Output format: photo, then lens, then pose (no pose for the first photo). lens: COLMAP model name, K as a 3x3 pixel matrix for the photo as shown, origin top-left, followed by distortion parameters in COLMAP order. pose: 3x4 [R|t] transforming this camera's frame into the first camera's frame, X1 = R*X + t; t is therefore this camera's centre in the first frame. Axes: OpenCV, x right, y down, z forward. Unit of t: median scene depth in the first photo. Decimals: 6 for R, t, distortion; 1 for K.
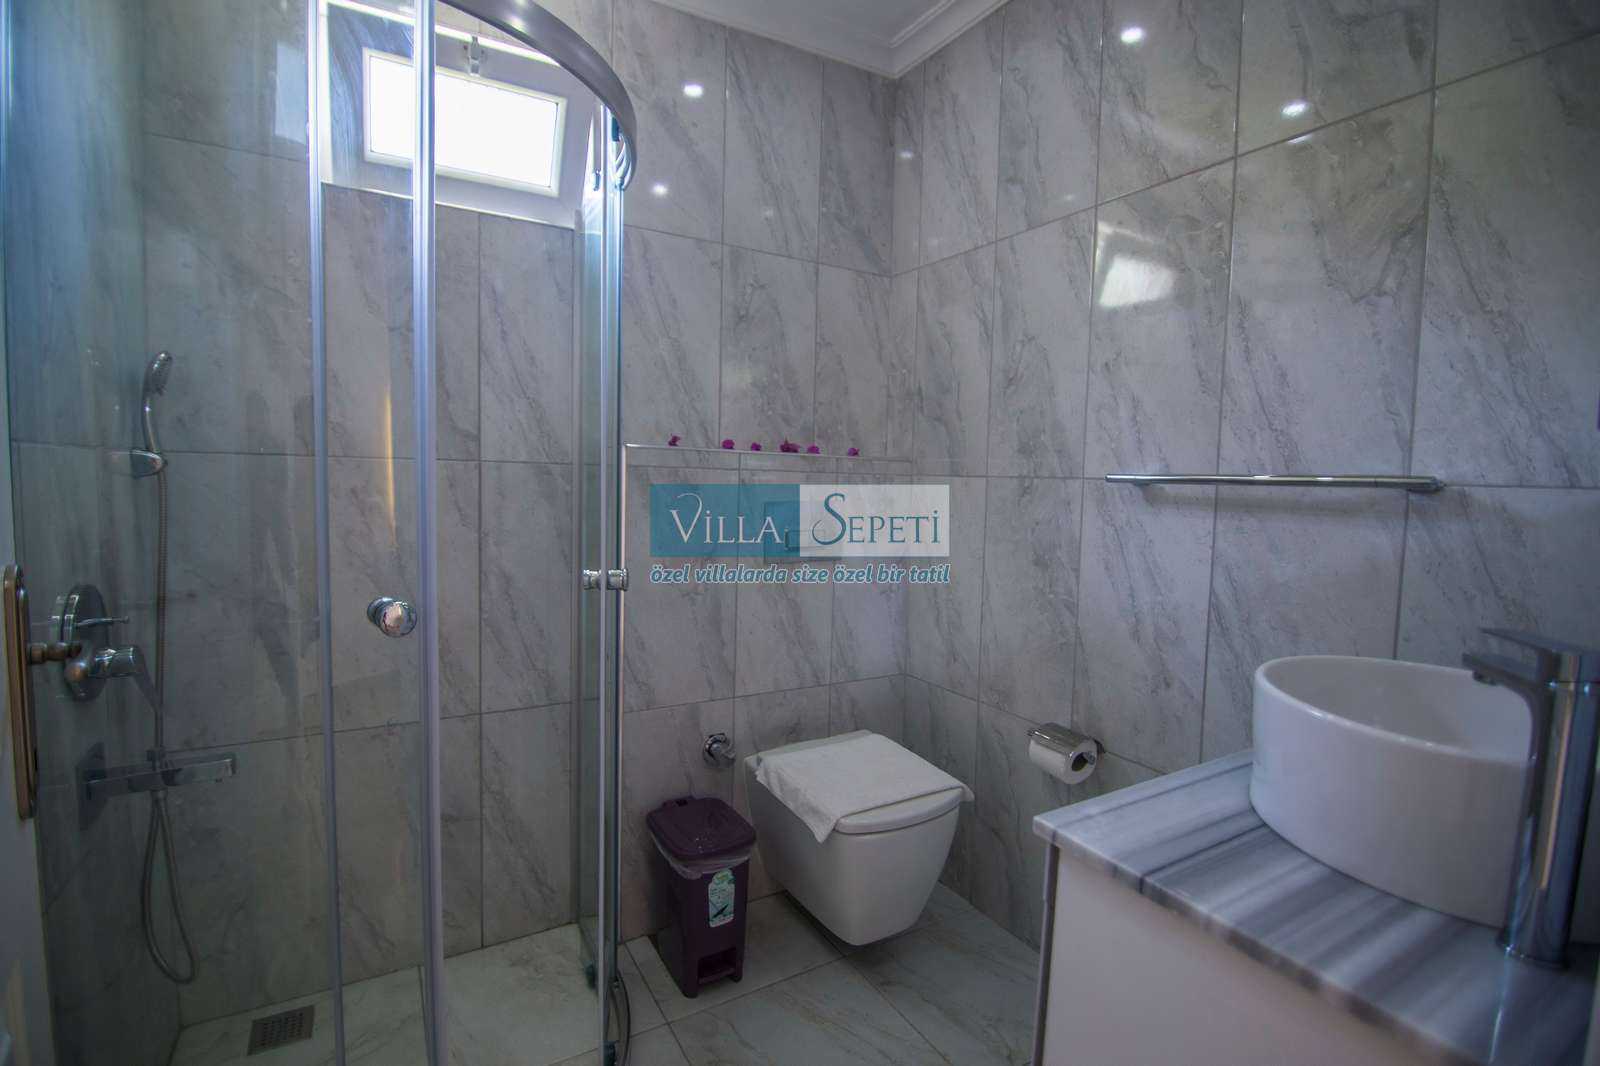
lens RADIAL K [[741.6, 0, 800.0], [0, 741.6, 533.0], [0, 0, 1]] dist [-0.001043, -0.000113]
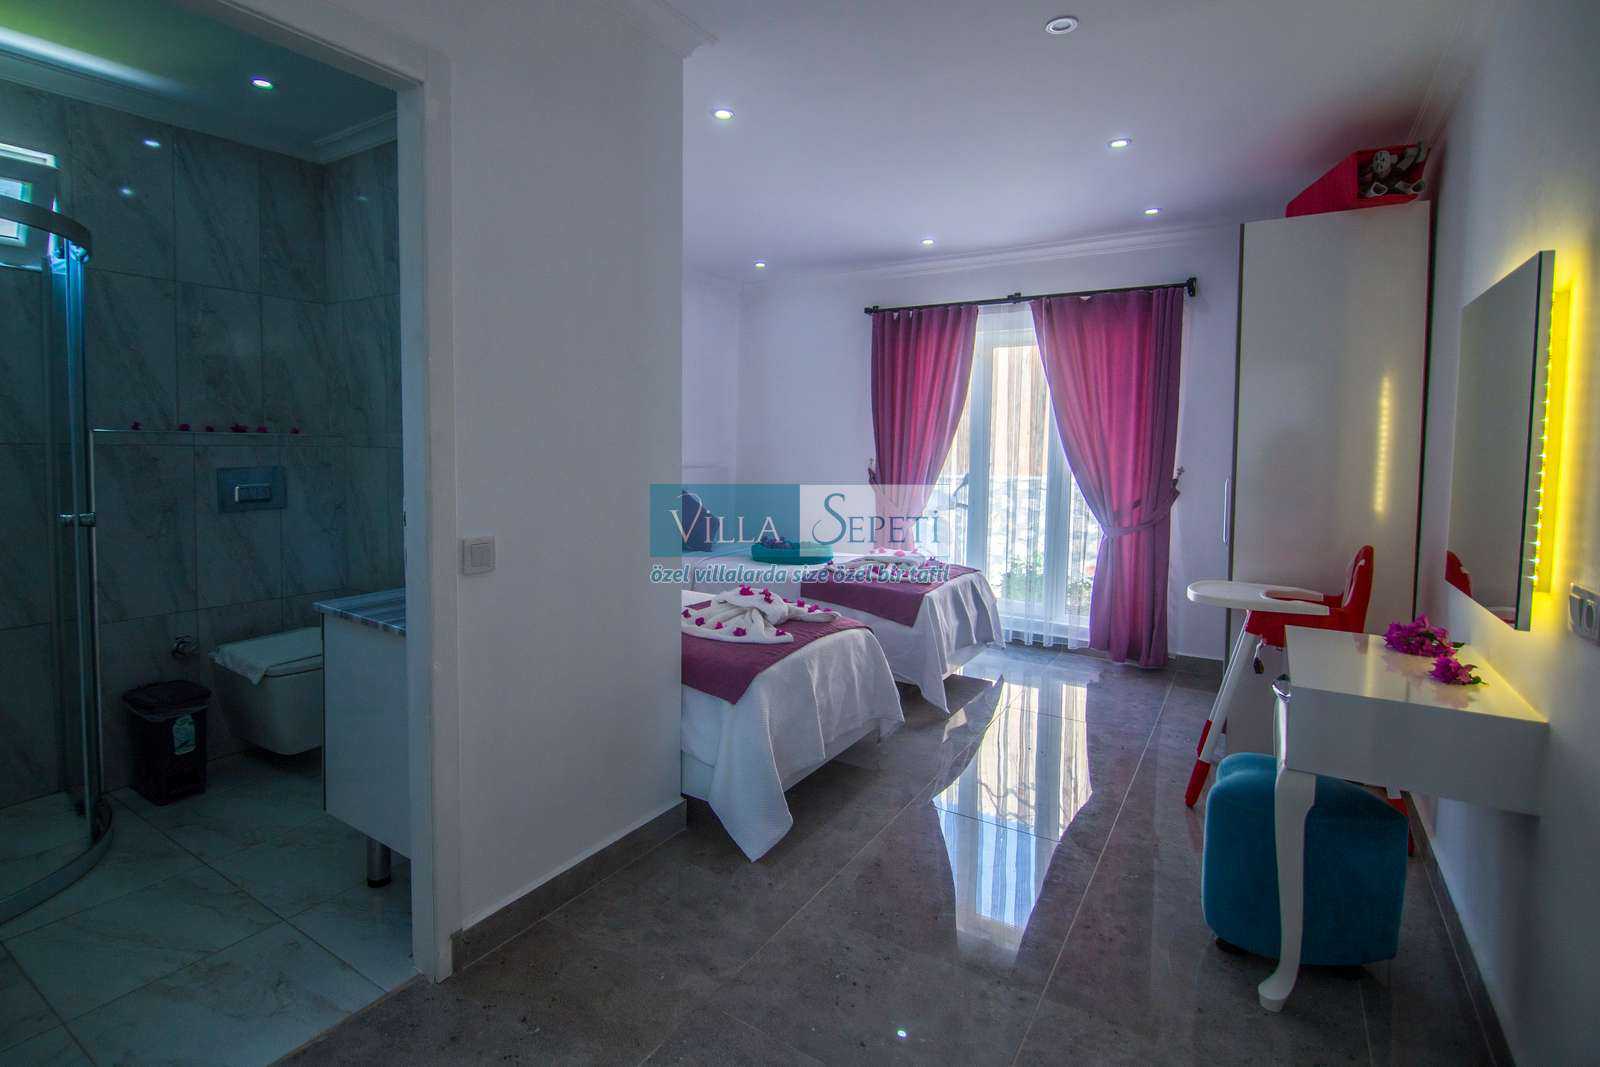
lens RADIAL K [[865.8, 0, 797.9], [0, 865.8, 491.9], [0, 0, 1]] dist [-0.017496, -0.000581]
pose [[0.904124, -0.037184, 0.425650, 0.258554], [0.040735, 0.999170, 0.000759, 0.047135], [-0.425325, 0.016653, 0.904888, -0.957128]]
